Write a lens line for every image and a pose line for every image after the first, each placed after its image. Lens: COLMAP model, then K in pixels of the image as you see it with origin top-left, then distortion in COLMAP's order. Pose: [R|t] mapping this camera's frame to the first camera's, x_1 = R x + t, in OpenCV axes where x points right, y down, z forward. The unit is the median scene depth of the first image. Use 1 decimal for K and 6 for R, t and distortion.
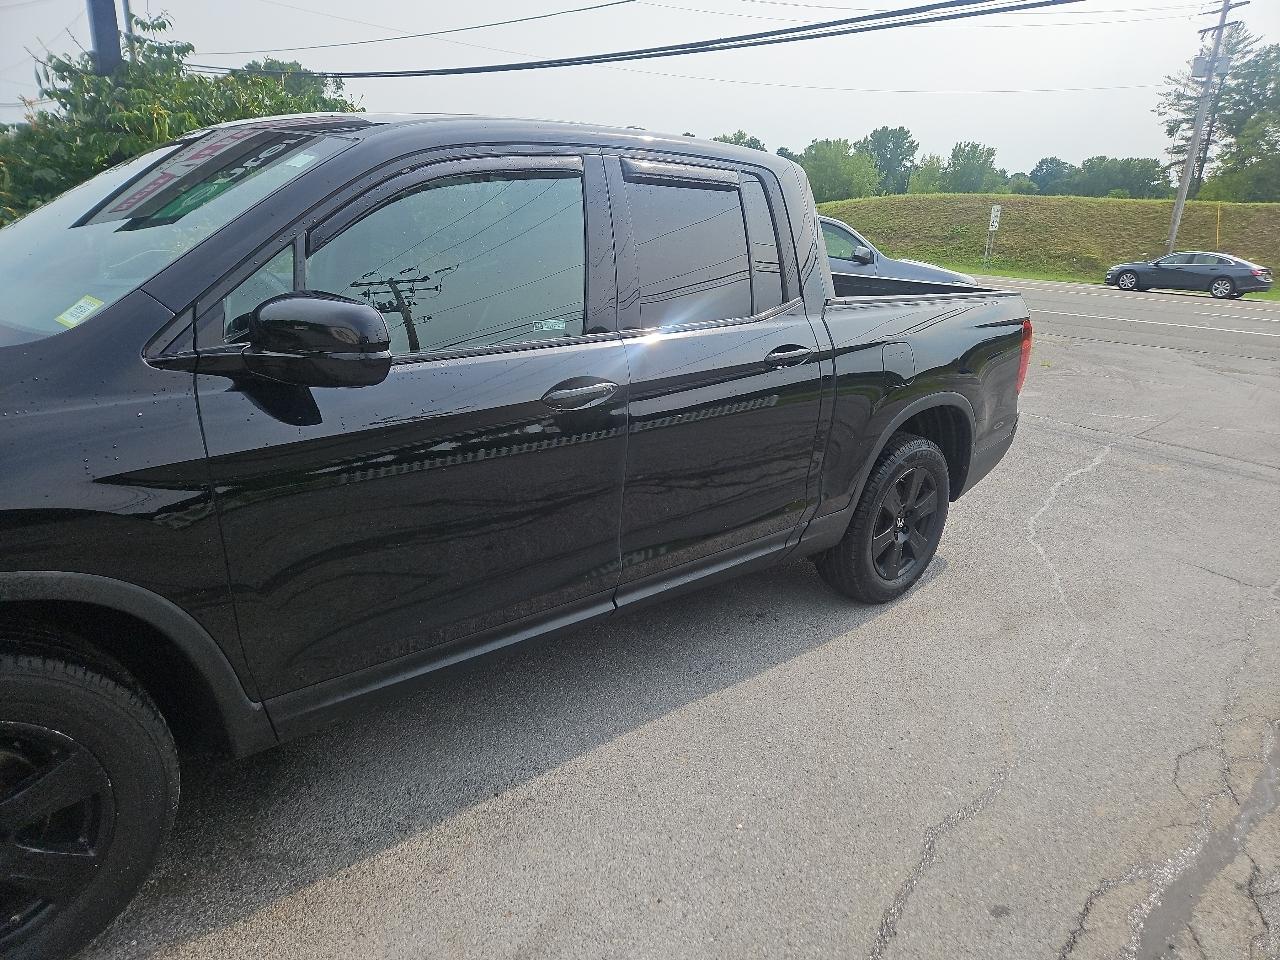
lens RADIAL K [[856.6, 0, 653.3], [0, 856.6, 488.5], [0, 0, 1]] dist [0.074484, -0.061340]
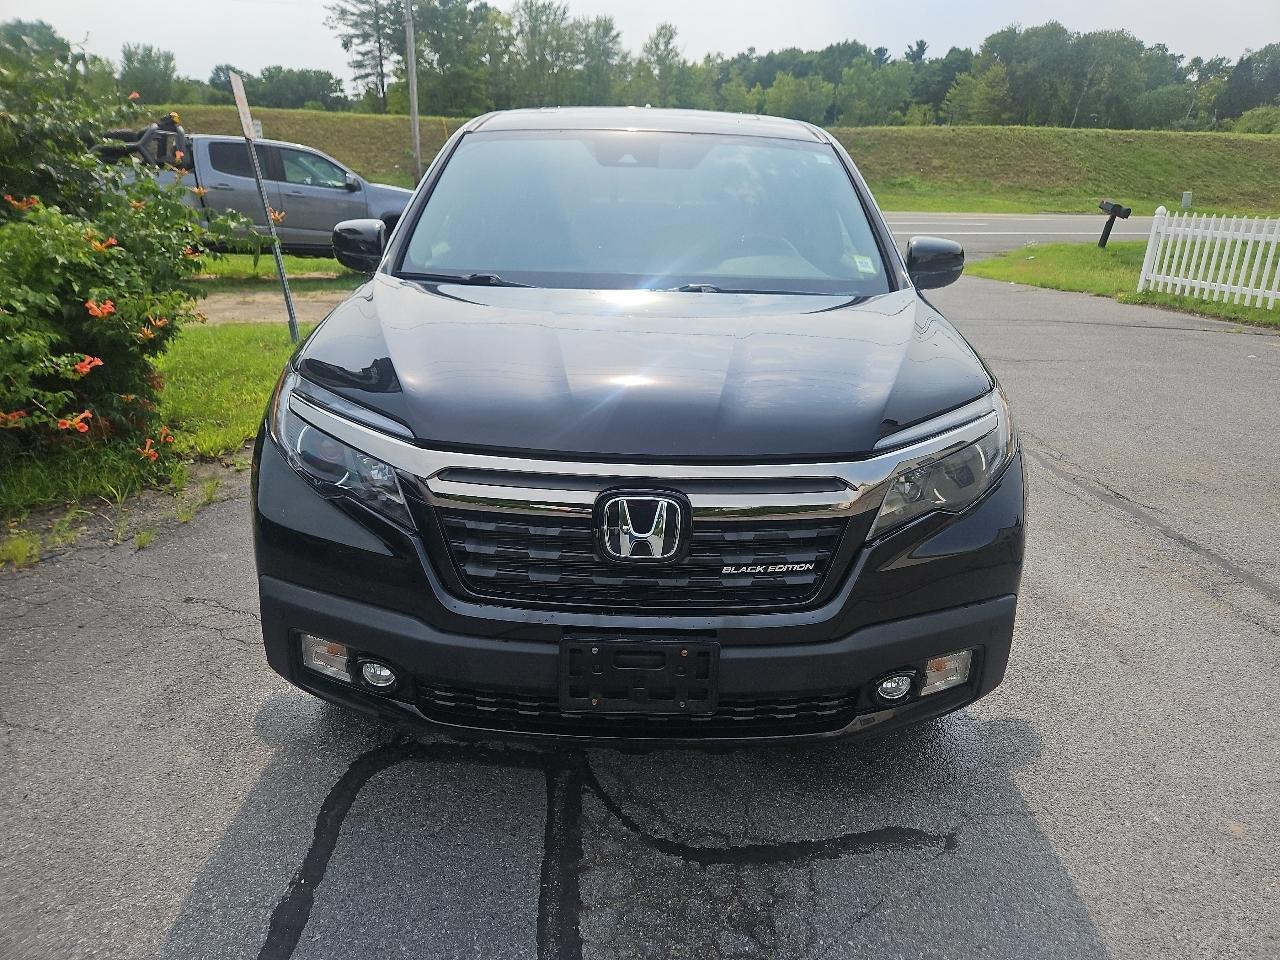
lens RADIAL K [[861.1, 0, 643.5], [0, 861.1, 479.5], [0, 0, 1]] dist [0.067913, -0.061167]
pose [[0.682833, -0.288127, 0.671358, -0.673527], [0.233549, 0.956814, 0.173095, -0.060665], [-0.692238, 0.038600, 0.720636, 0.036999]]
